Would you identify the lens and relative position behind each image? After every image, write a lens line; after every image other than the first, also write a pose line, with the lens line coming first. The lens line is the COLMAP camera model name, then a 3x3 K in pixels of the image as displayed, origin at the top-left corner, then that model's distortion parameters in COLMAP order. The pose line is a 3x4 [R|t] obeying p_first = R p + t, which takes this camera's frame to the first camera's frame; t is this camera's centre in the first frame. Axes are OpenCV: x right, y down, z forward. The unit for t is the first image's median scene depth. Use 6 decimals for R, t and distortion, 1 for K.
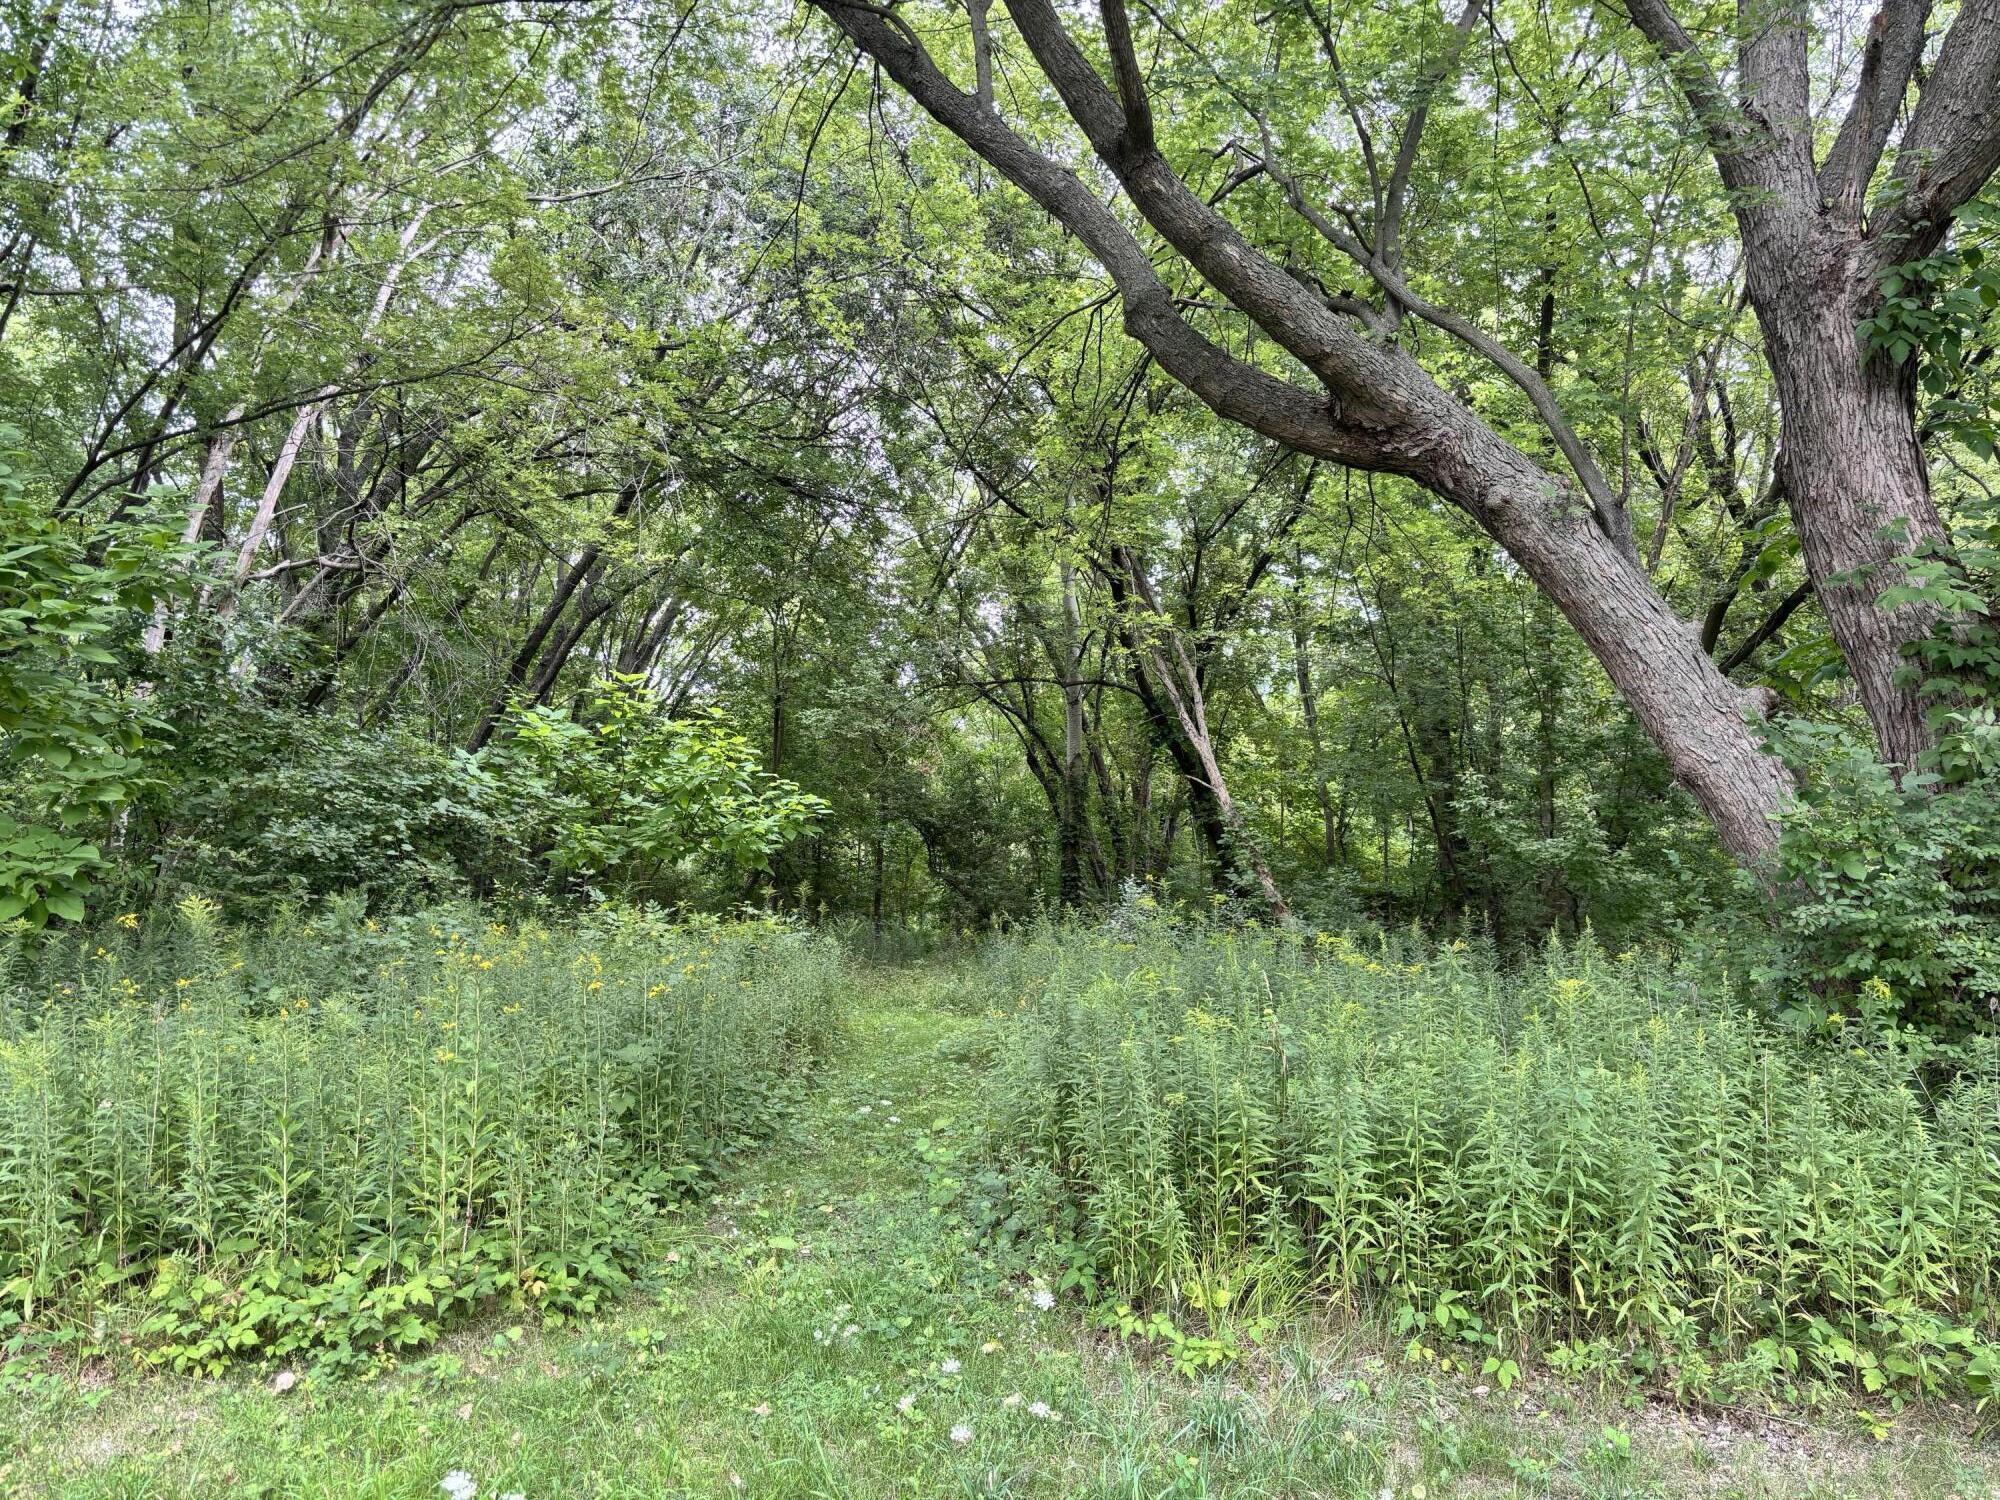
lens RADIAL K [[1529.5, 0, 1002.0], [0, 1529.5, 750.9], [0, 0, 1]] dist [0.001549, -0.012358]
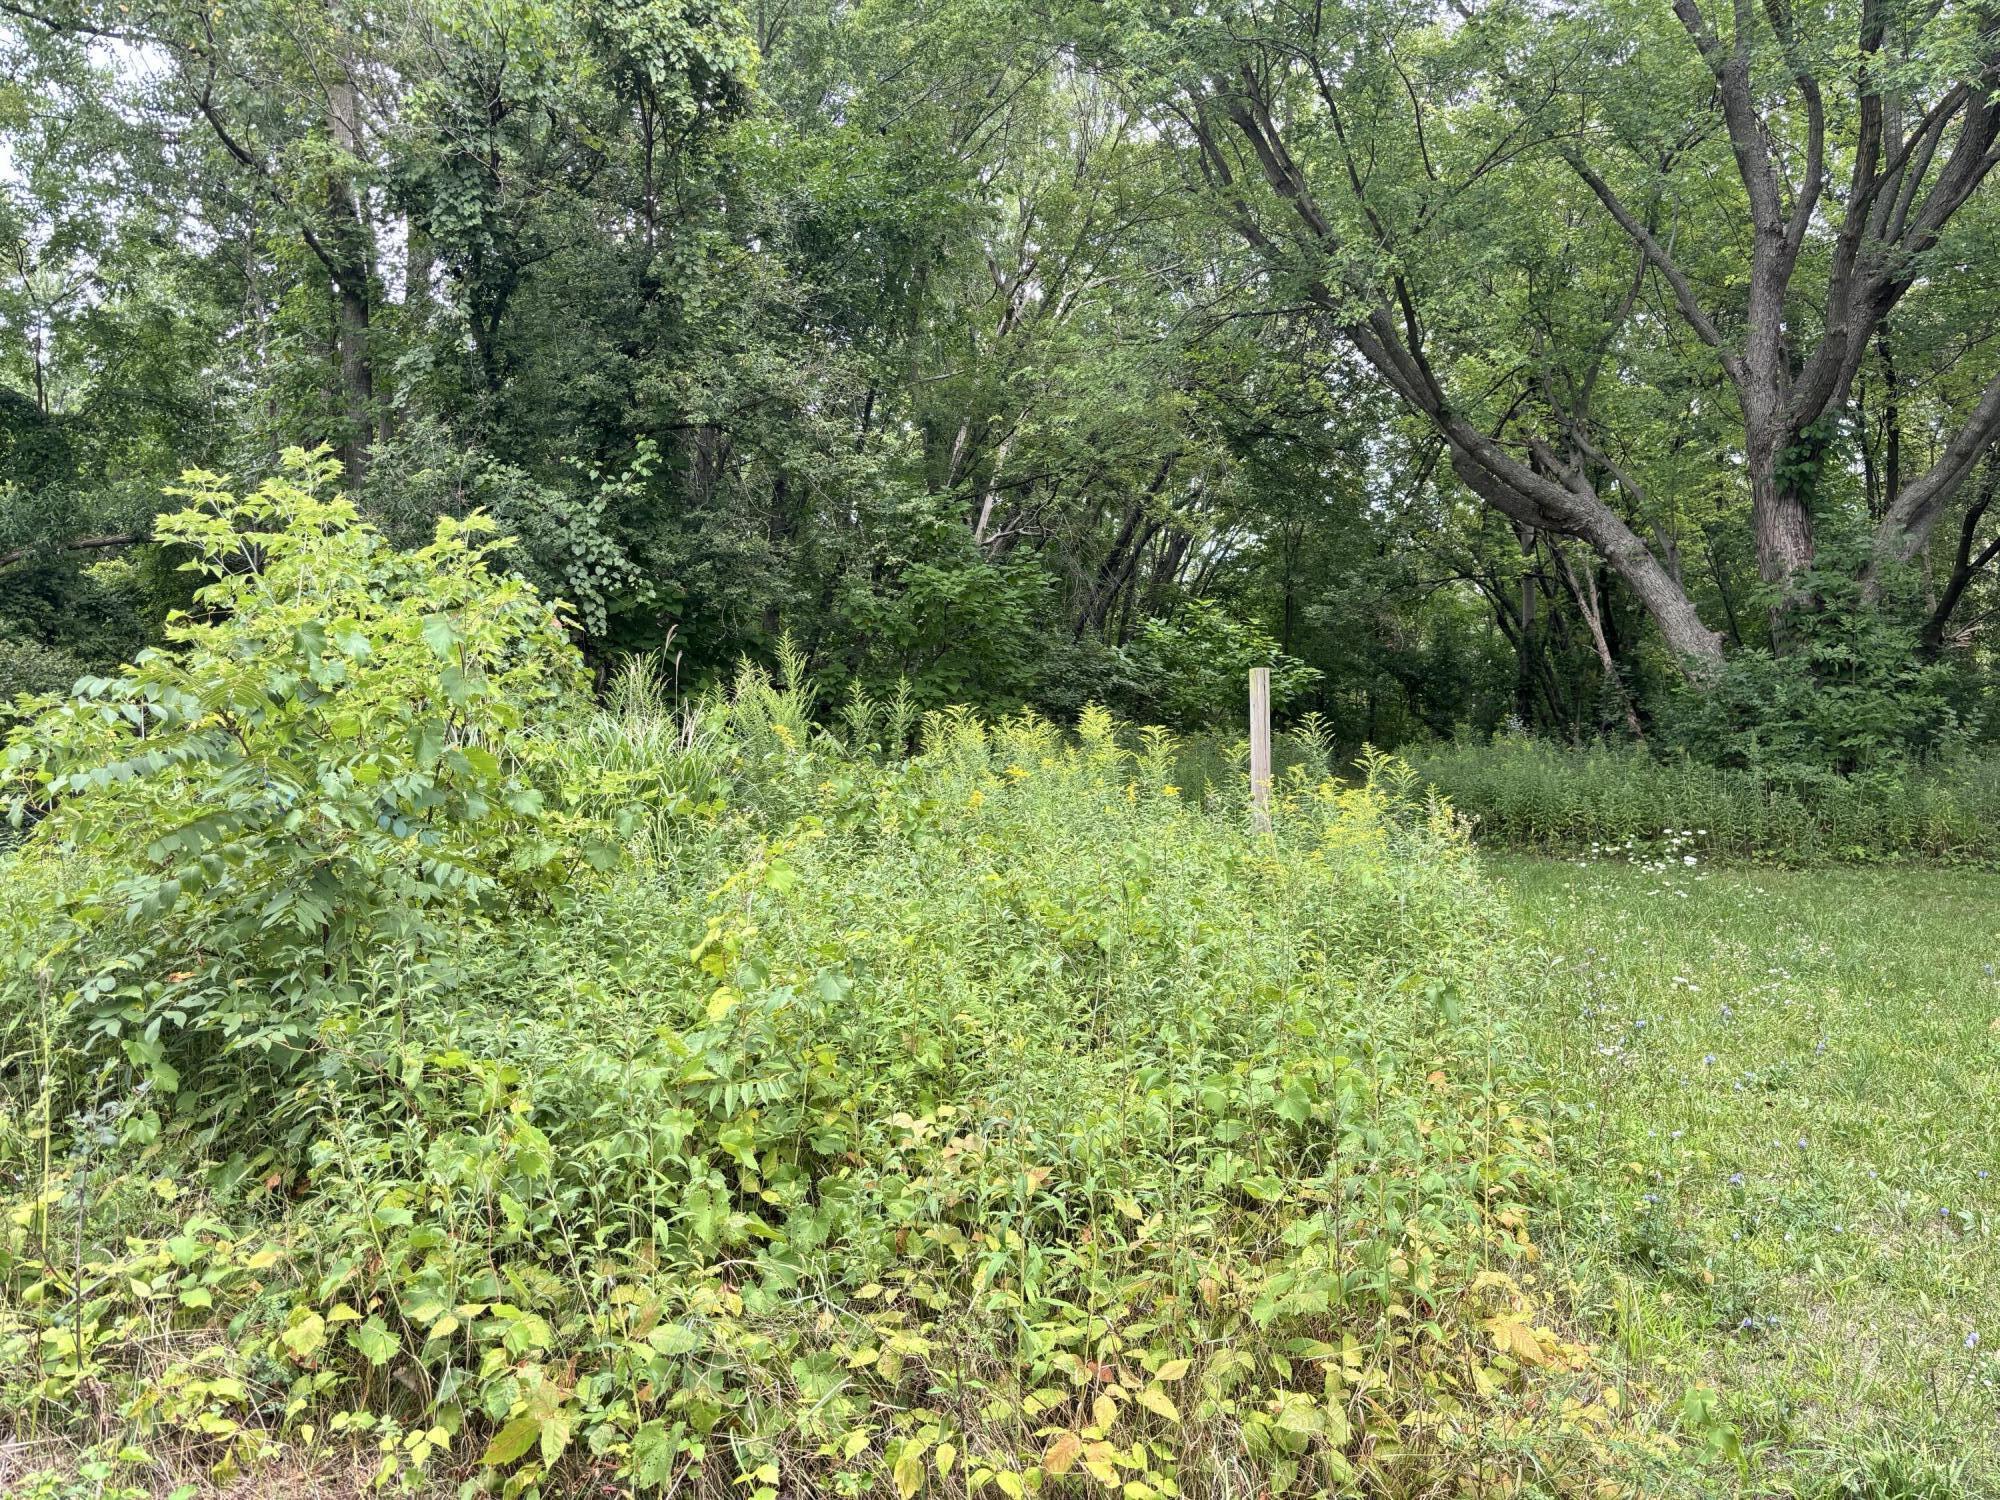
lens RADIAL K [[1529.5, 0, 1000.0], [0, 1529.5, 734.0], [0, 0, 1]] dist [0.001549, -0.012358]
pose [[0.944125, 0.002180, -0.329579, 0.107462], [0.027383, 0.996002, 0.085030, -0.051363], [0.328447, -0.089304, 0.940291, -0.708384]]
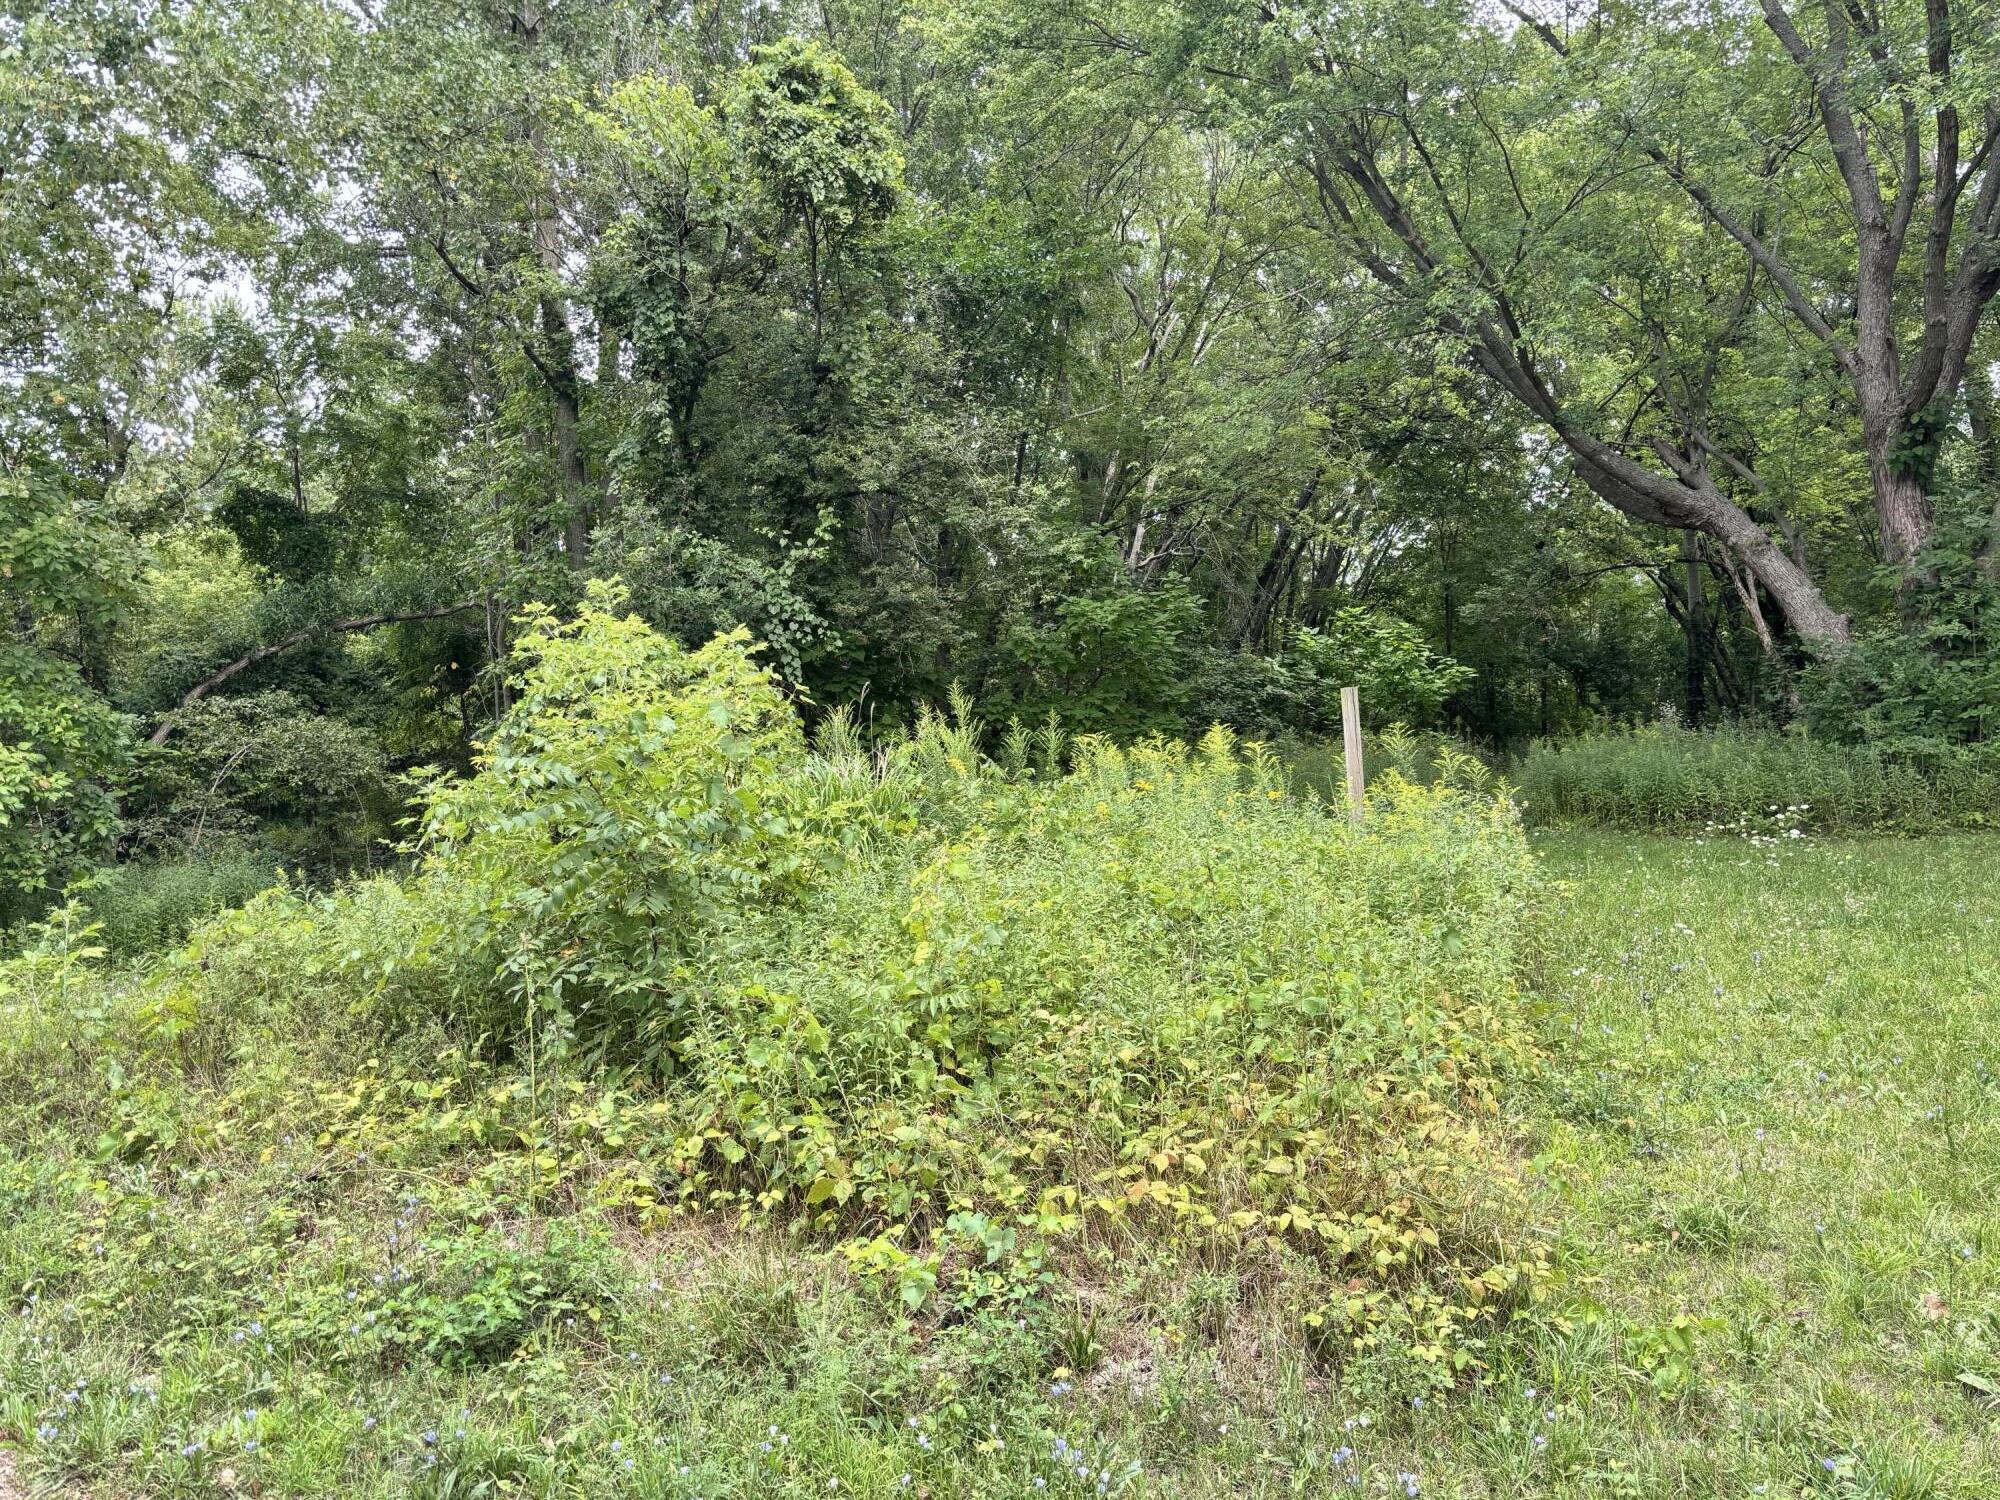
lens RADIAL K [[1529.5, 0, 990.6], [0, 1529.5, 756.2], [0, 0, 1]] dist [0.001549, -0.012358]
pose [[0.895788, -0.046187, -0.442076, 0.158560], [0.091933, 0.992333, 0.082608, -0.063296], [0.434871, -0.114641, 0.893166, -0.802642]]
